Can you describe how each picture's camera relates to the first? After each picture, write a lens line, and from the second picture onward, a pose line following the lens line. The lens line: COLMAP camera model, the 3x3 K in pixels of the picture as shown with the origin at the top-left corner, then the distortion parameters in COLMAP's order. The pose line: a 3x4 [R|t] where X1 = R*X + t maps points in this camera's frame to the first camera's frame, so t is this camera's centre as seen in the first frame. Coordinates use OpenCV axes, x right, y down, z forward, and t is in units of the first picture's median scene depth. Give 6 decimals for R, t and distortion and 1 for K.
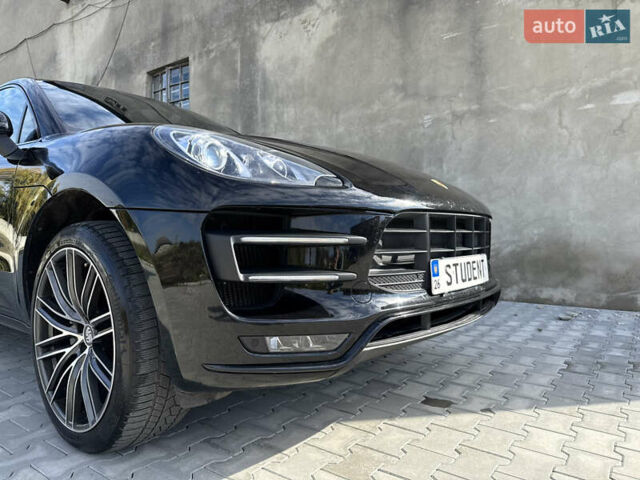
lens RADIAL K [[449.1, 0, 320.0], [0, 449.1, 240.0], [0, 0, 1]] dist [0.054600, -0.074696]
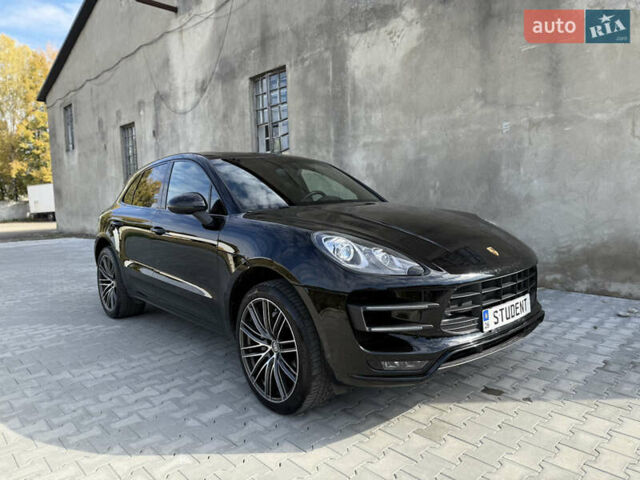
lens RADIAL K [[449.1, 0, 320.0], [0, 449.1, 240.0], [0, 0, 1]] dist [0.054600, -0.074696]
pose [[0.983350, -0.007948, -0.181550, -0.008725], [0.025251, 0.995328, 0.093194, -0.121411], [0.179961, -0.096226, 0.978956, -0.211526]]
